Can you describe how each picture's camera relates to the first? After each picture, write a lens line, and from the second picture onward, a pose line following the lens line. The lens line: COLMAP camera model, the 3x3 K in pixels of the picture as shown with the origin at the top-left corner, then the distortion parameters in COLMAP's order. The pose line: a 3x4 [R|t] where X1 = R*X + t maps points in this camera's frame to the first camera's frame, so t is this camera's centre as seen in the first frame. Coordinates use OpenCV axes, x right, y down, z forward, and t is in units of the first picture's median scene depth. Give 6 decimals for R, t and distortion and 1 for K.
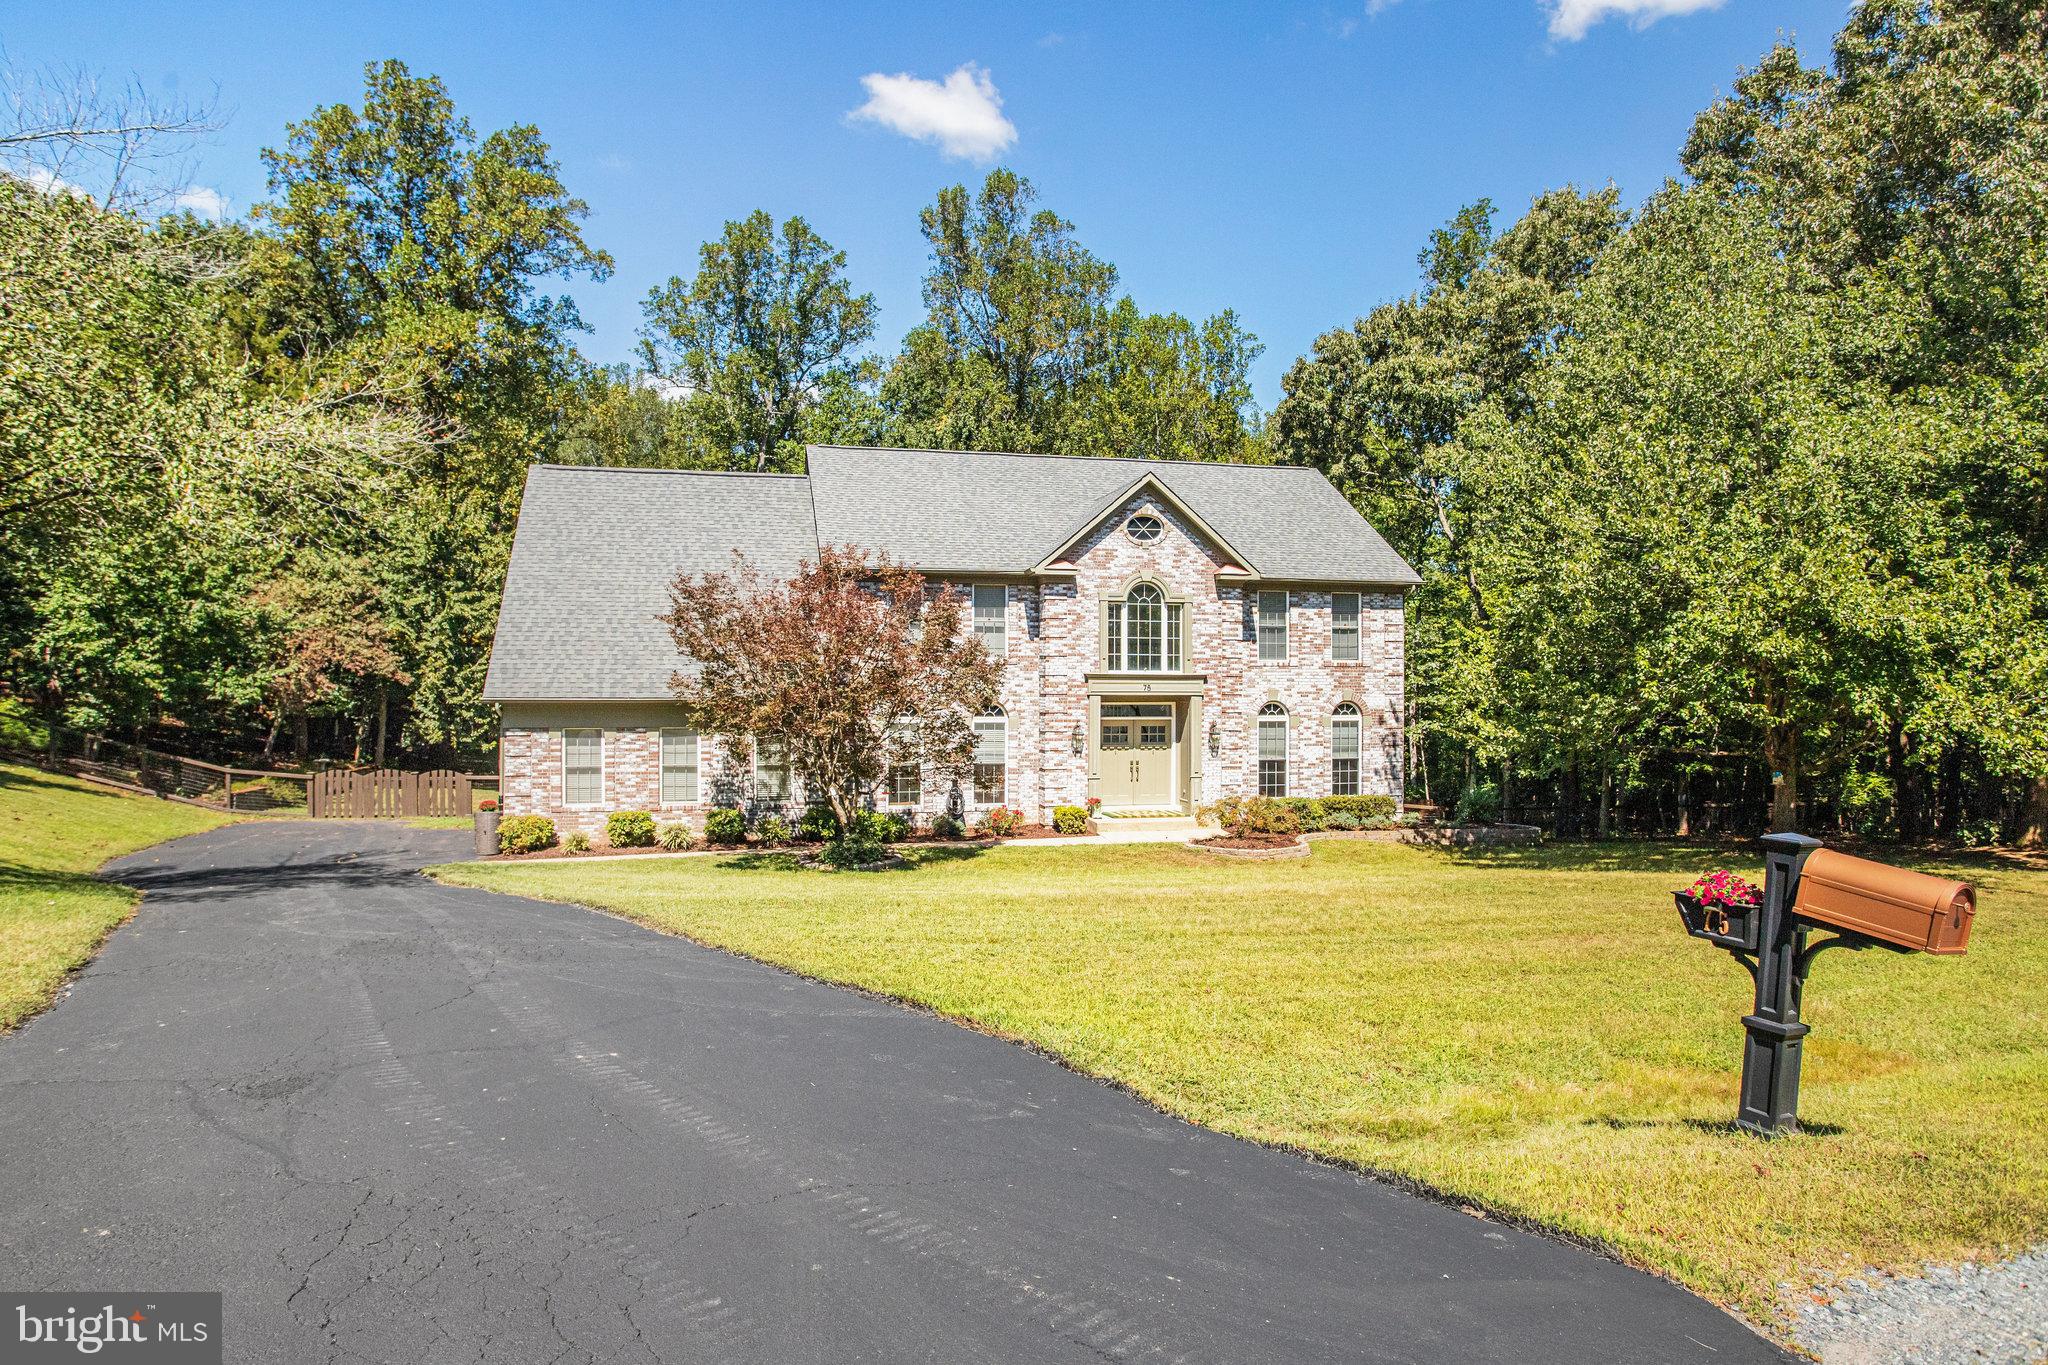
lens RADIAL K [[1273.0, 0, 1024.0], [0, 1273.0, 682.5], [0, 0, 1]] dist [-0.054772, 0.120671]
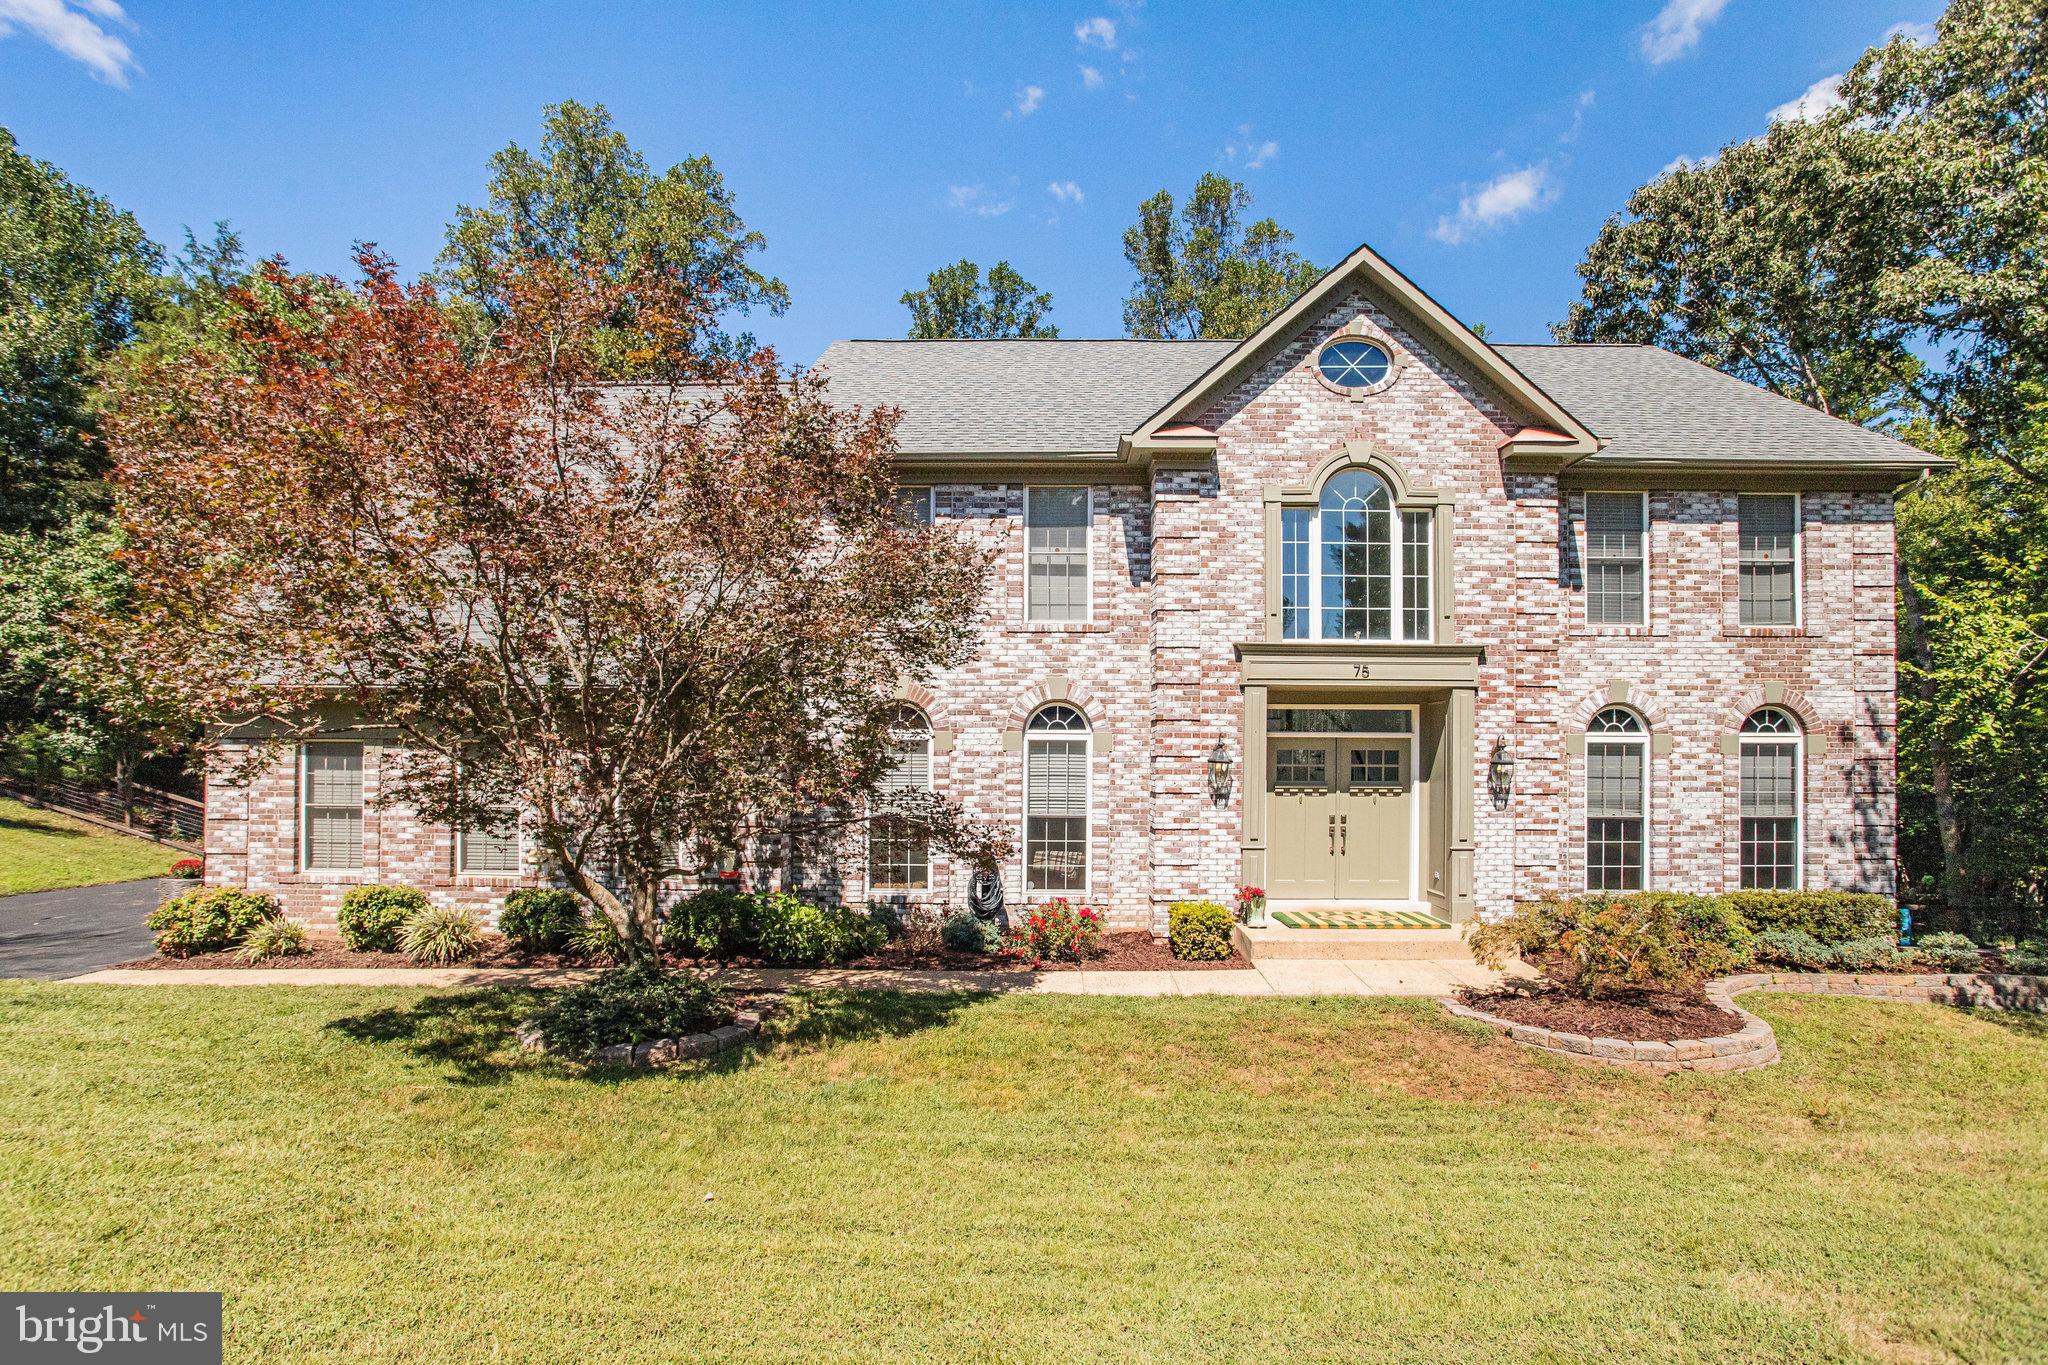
lens RADIAL K [[1026.5, 0, 1023.8], [0, 1026.5, 754.1], [0, 0, 1]] dist [-0.068016, 0.043693]
pose [[0.970816, 0.001450, -0.239823, 0.062513], [-0.002253, 0.999993, -0.003071, 0.038077], [0.239816, 0.003522, 0.970812, 0.564006]]
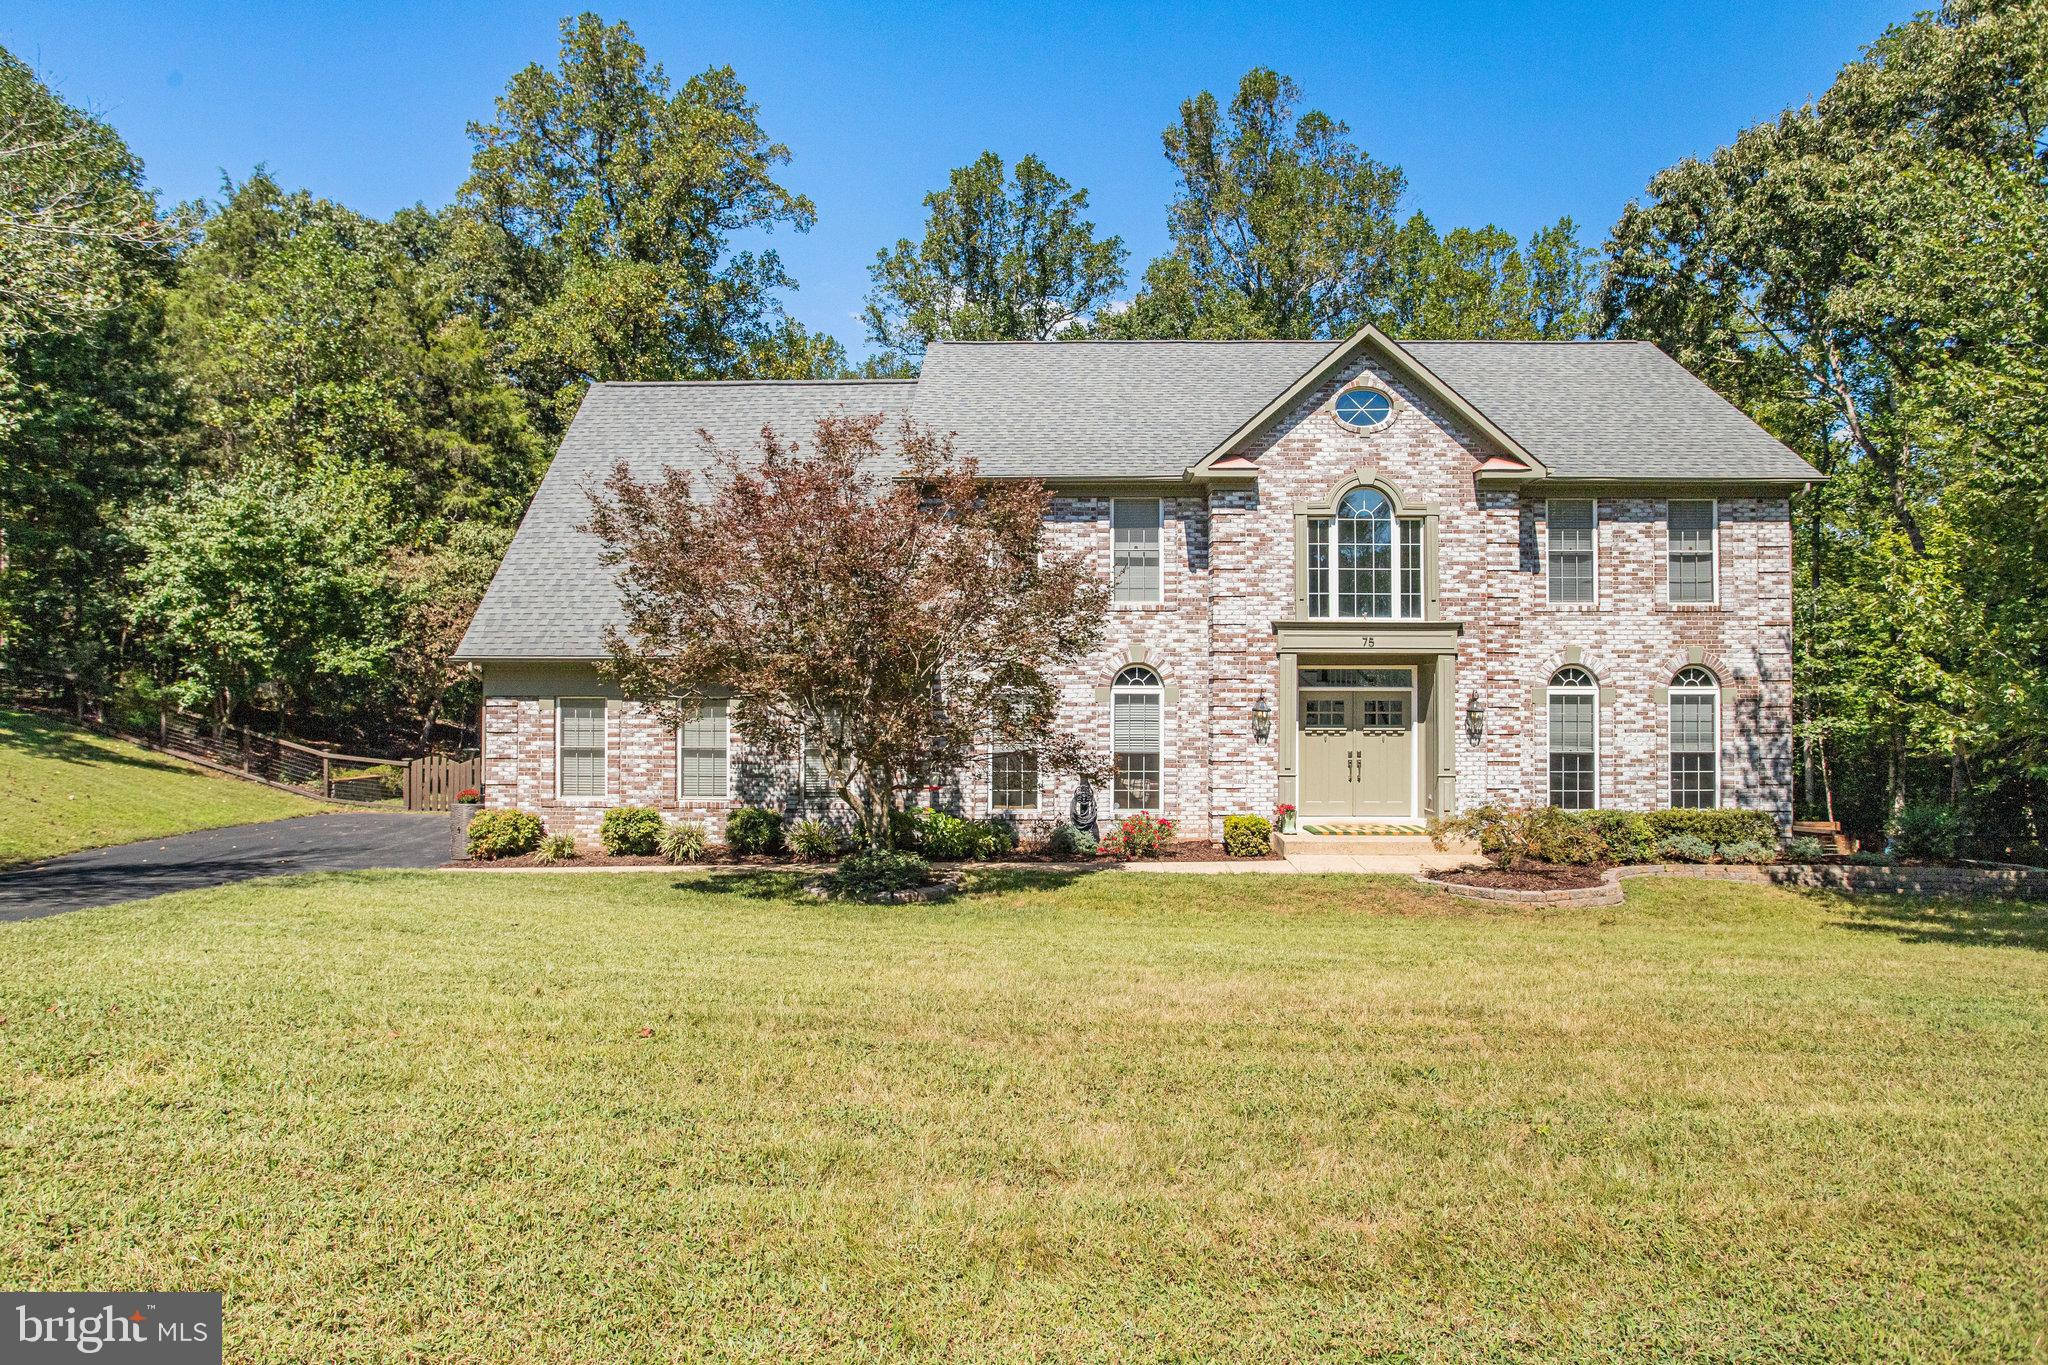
lens RADIAL K [[1294.9, 0, 1015.0], [0, 1294.9, 677.6], [0, 0, 1]] dist [-0.053421, 0.063484]
pose [[0.967187, -0.004069, -0.254031, 0.087914], [0.000478, 0.999899, -0.014197, 0.032038], [0.254063, 0.013610, 0.967092, 0.287145]]
